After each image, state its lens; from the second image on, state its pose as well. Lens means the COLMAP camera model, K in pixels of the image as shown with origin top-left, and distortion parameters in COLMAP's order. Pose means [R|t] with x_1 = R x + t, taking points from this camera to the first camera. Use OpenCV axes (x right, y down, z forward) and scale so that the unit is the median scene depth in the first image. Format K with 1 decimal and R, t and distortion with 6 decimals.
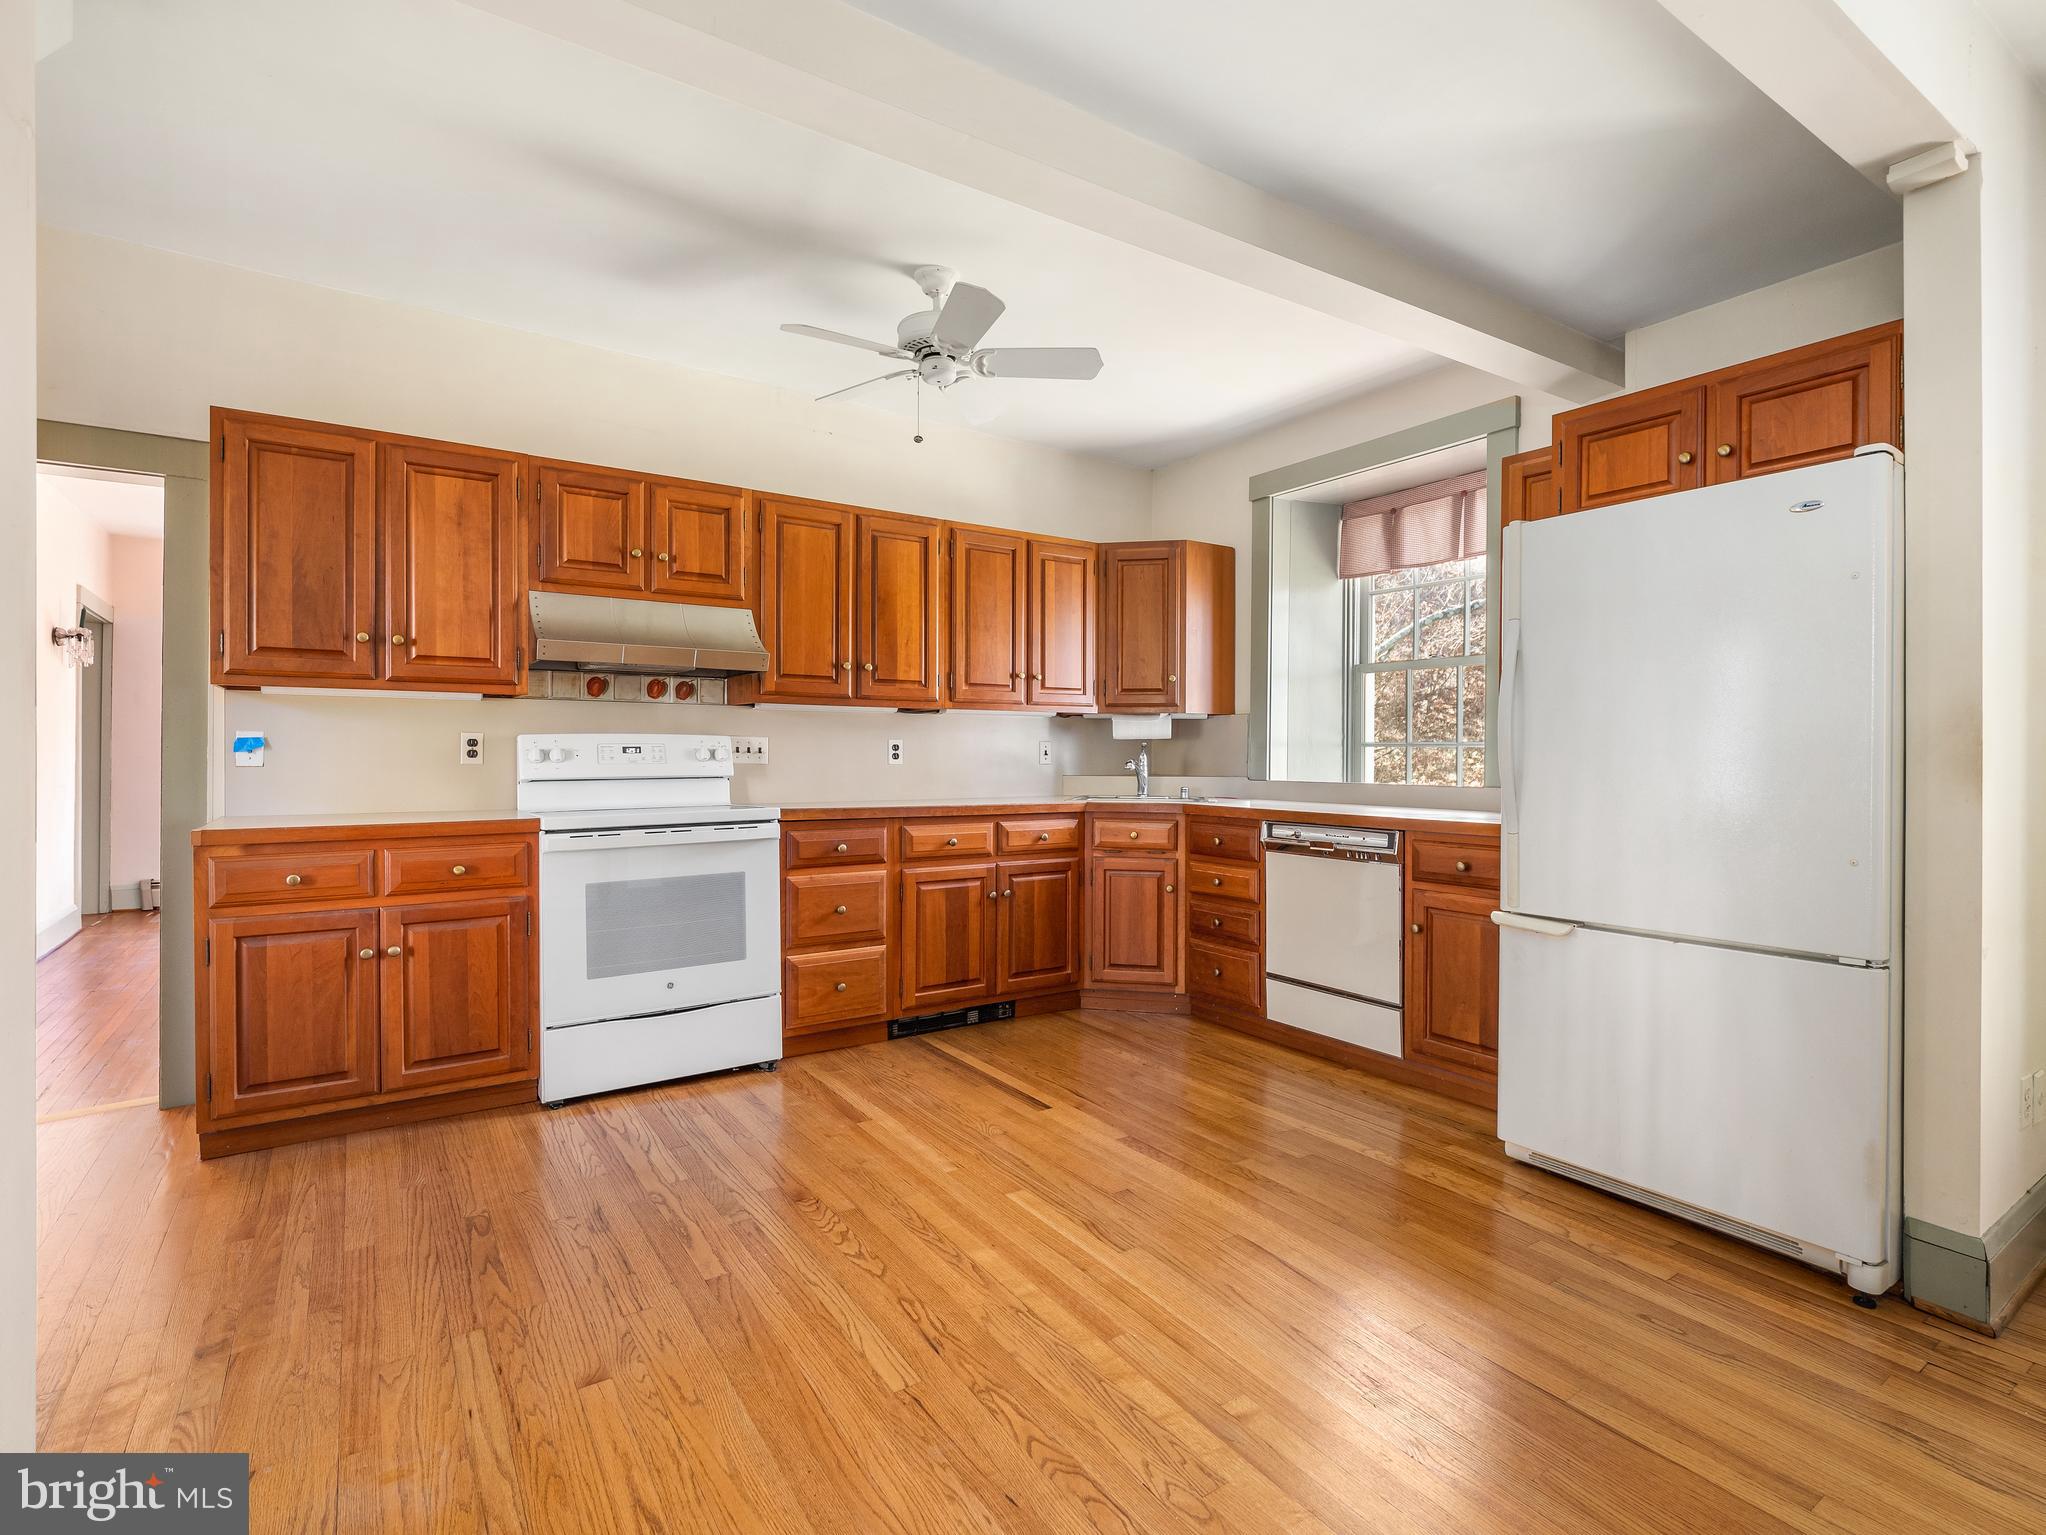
lens RADIAL K [[982.9, 0, 1017.3], [0, 982.9, 759.7], [0, 0, 1]] dist [0.001165, -0.000206]
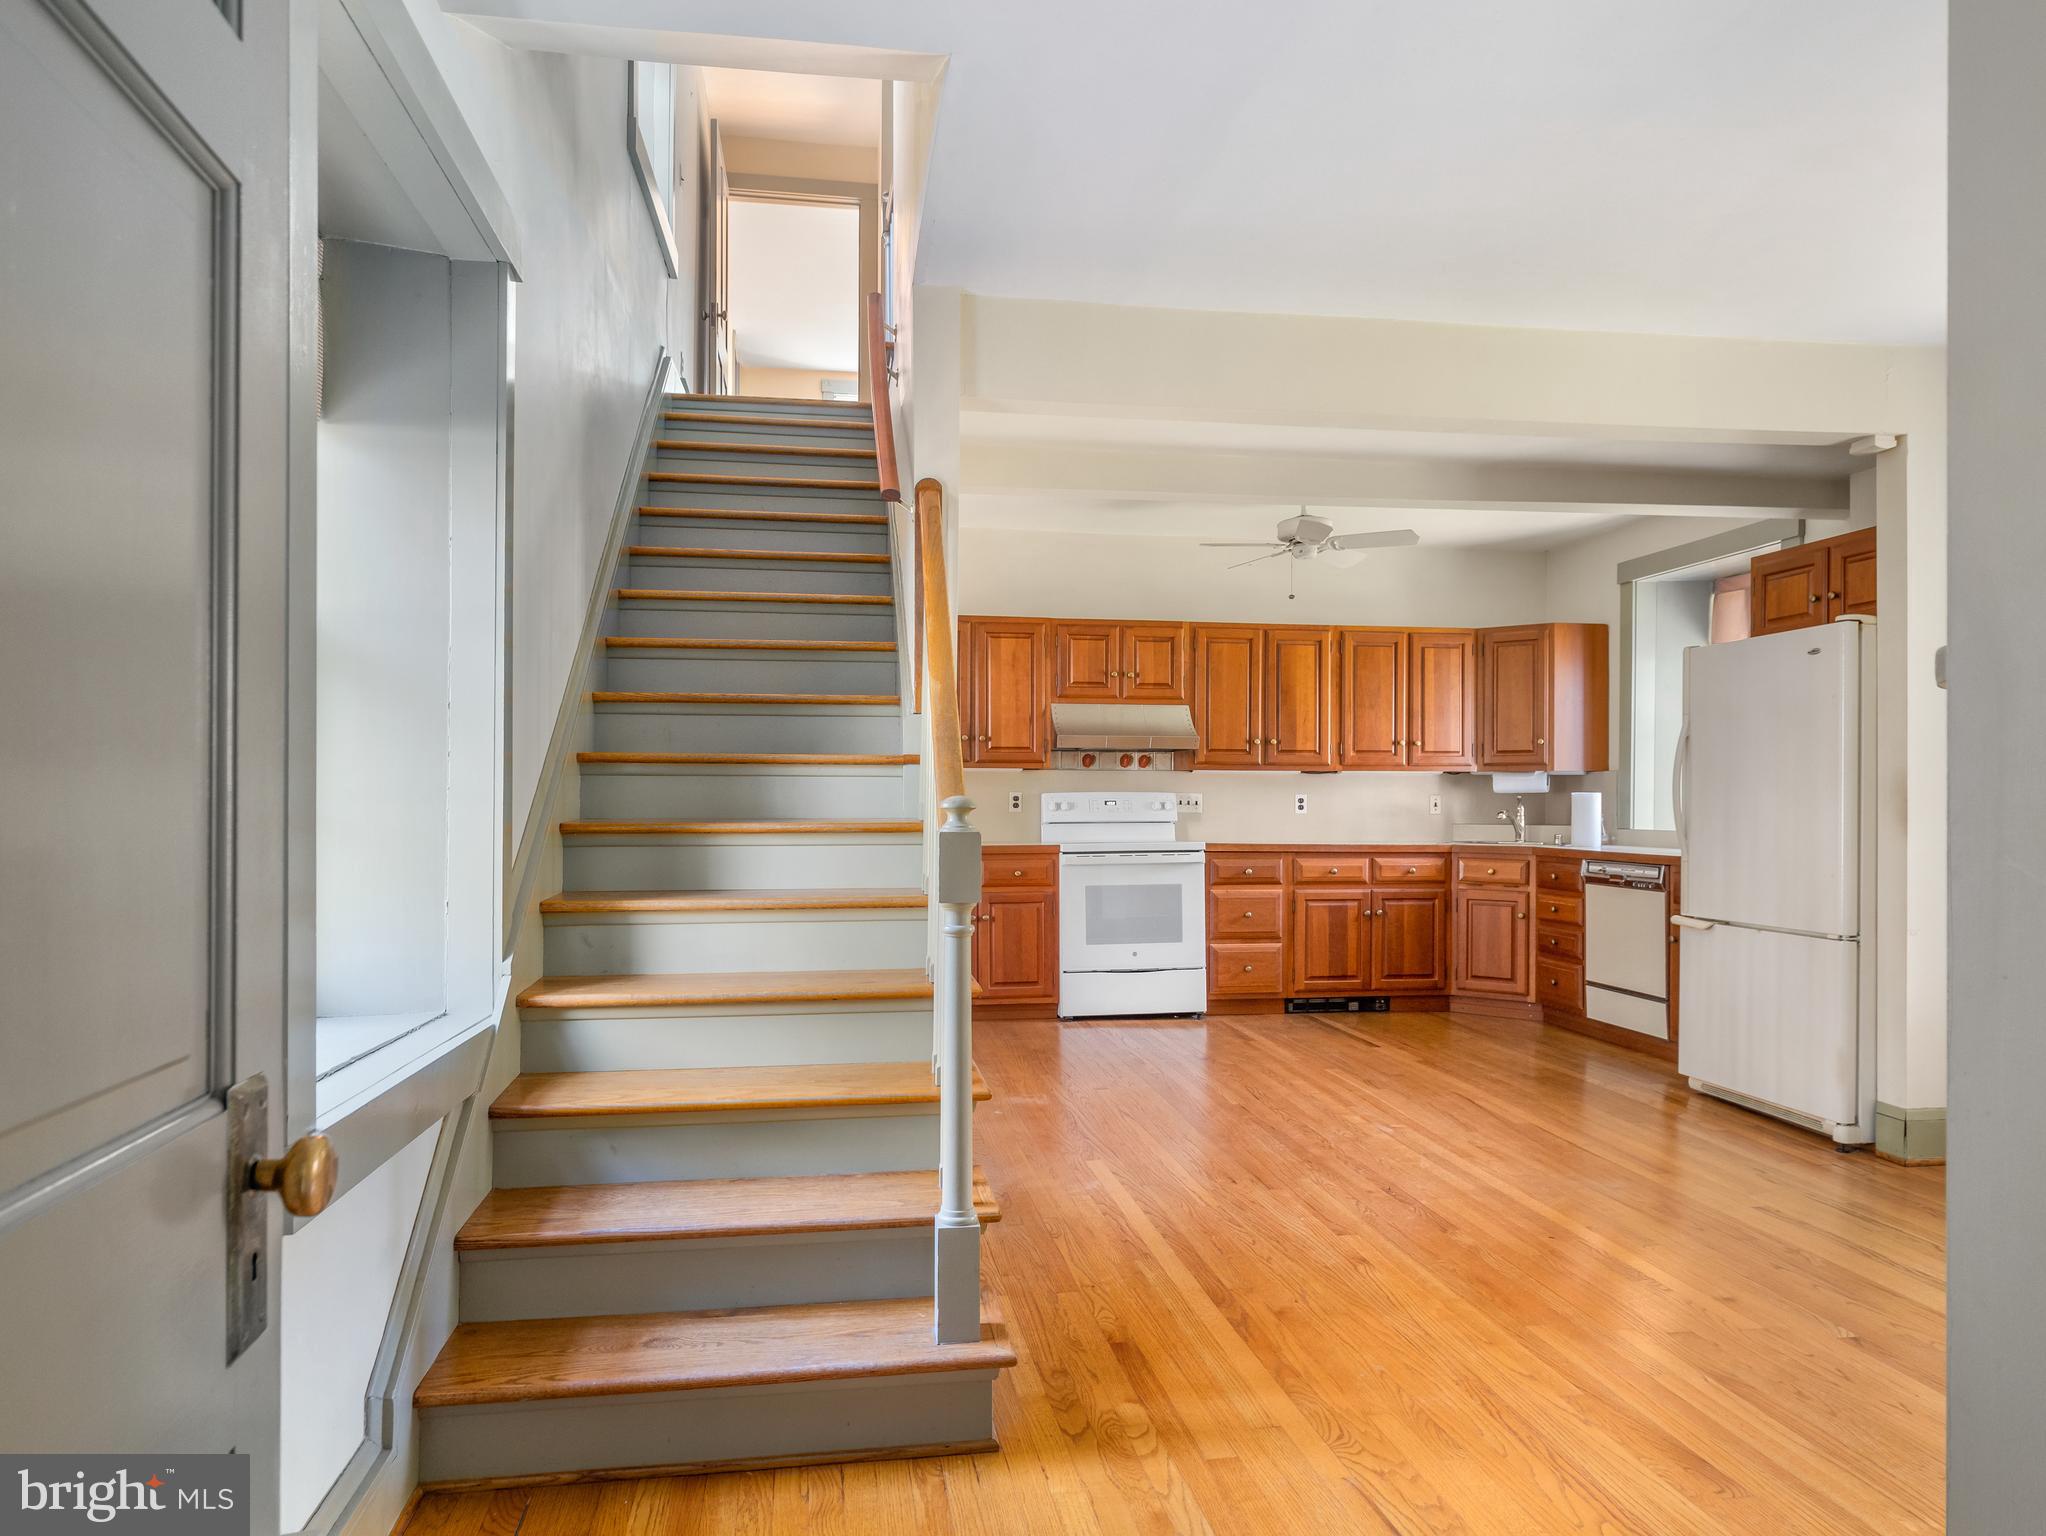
lens RADIAL K [[1288.4, 0, 989.0], [0, 1288.4, 798.8], [0, 0, 1]] dist [0.002328, -0.000169]
pose [[0.898957, -0.001345, -0.438035, 0.287295], [-0.002797, 0.999957, -0.008811, 0.001388], [0.438028, 0.009146, 0.898915, -0.806859]]
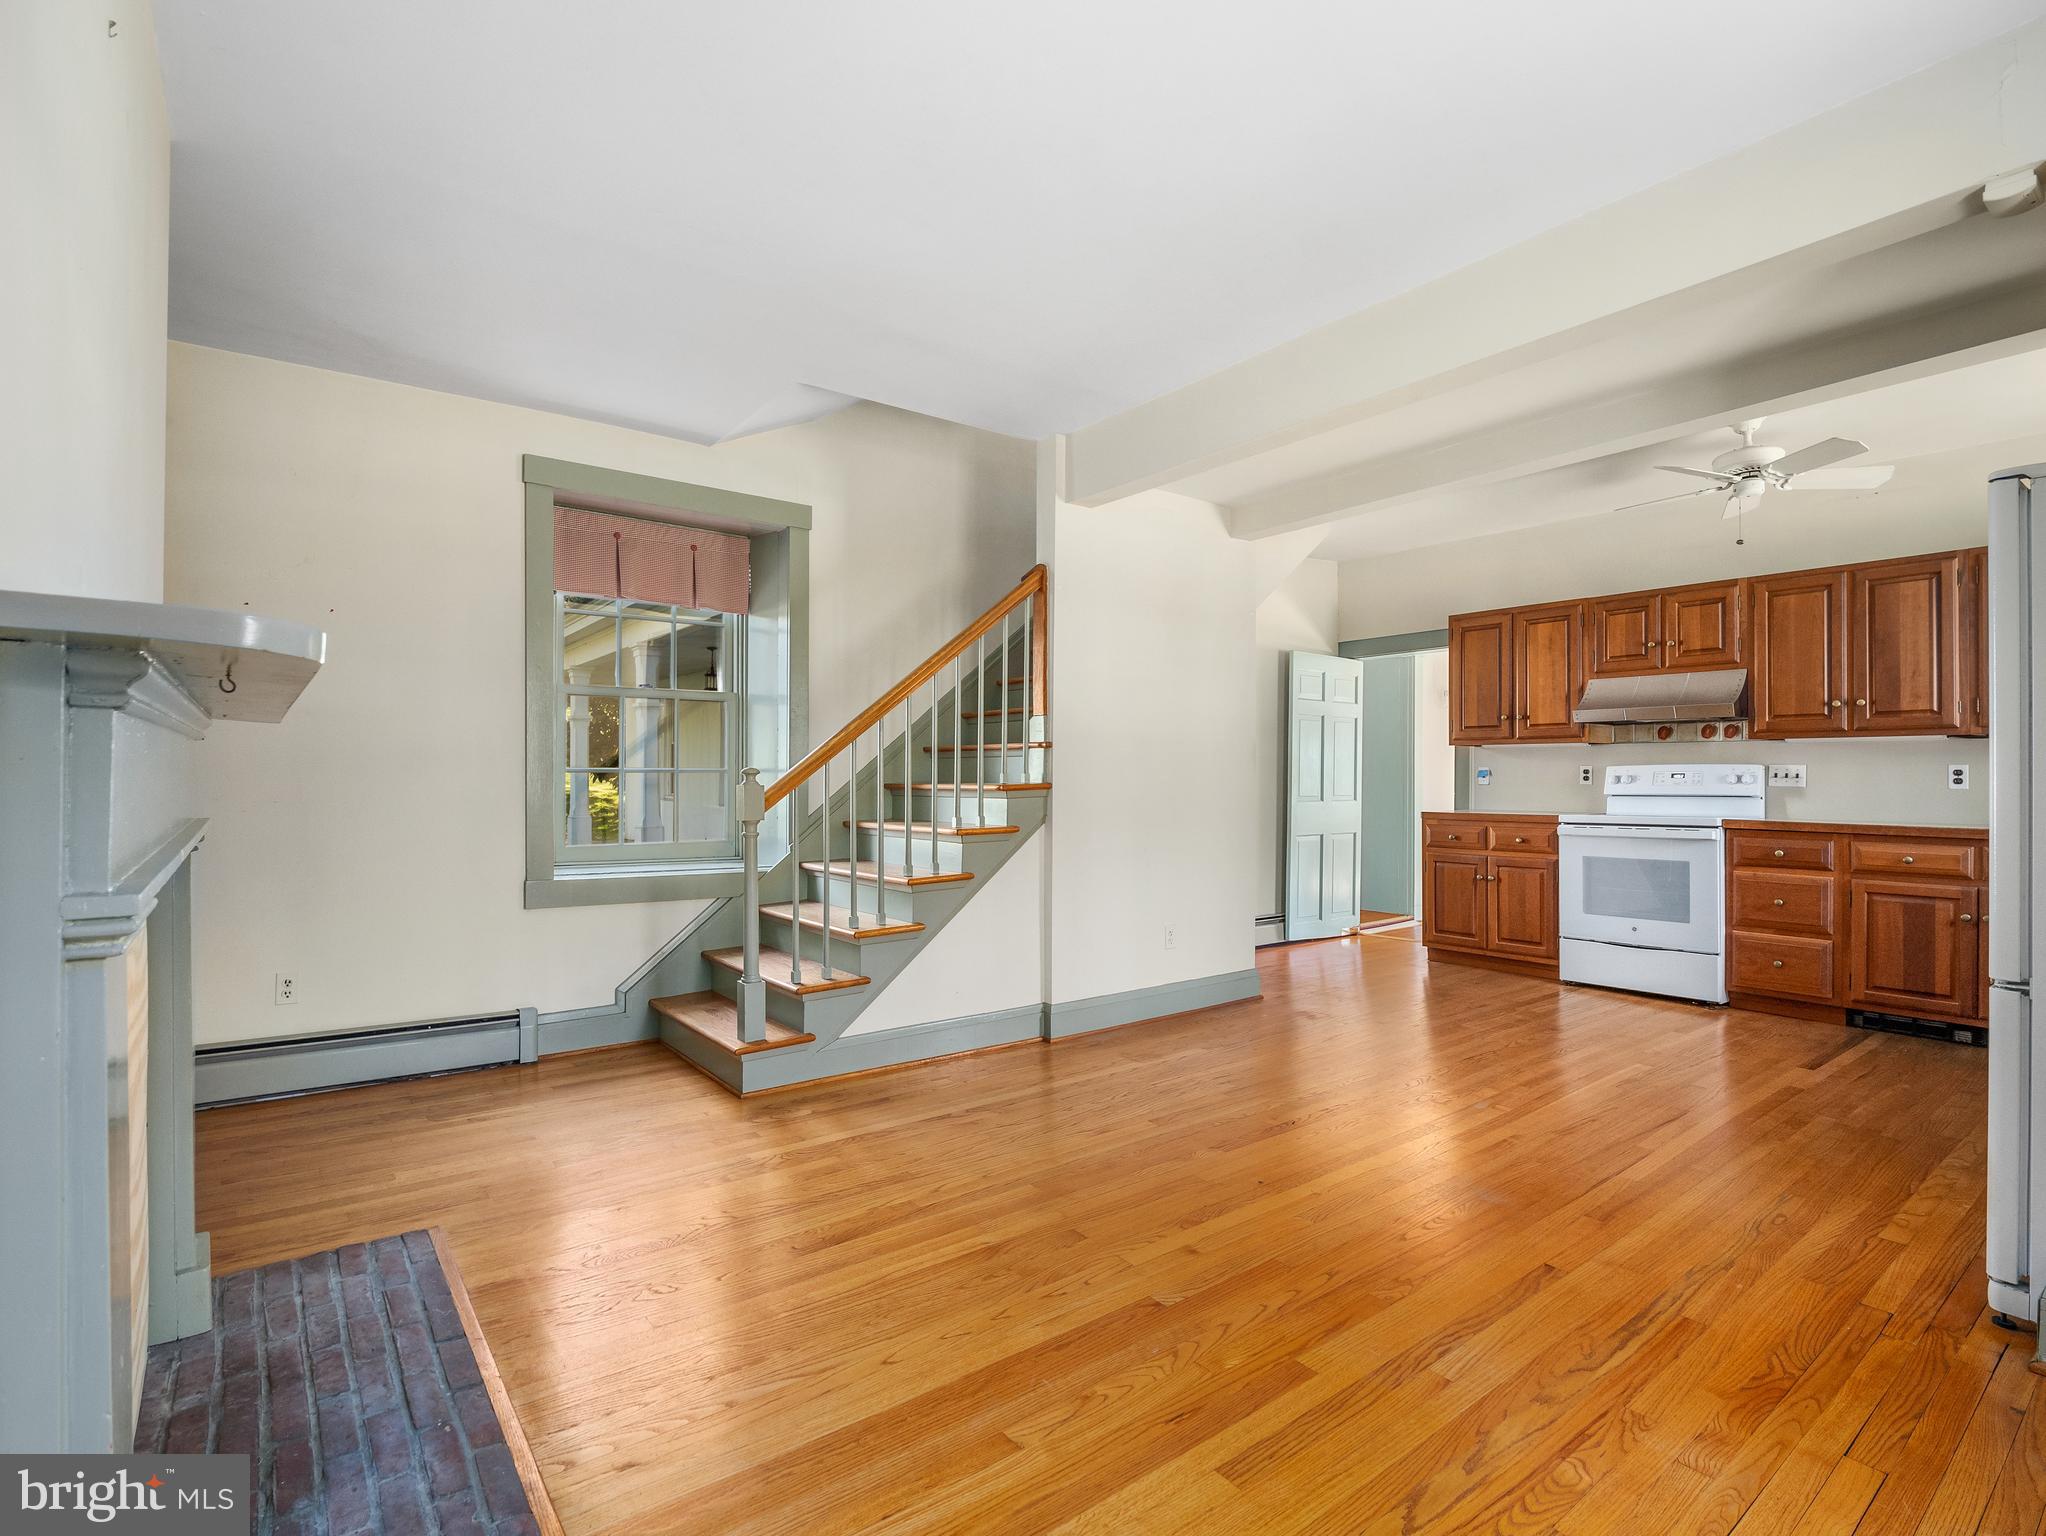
lens RADIAL K [[992.2, 0, 1023.0], [0, 992.2, 768.0], [0, 0, 1]] dist [-0.012942, -0.000758]
pose [[0.052847, -0.010510, -0.998547, 0.974430], [-0.008732, 0.999902, -0.010987, 0.002744], [0.998564, 0.009300, 0.052750, -0.031645]]
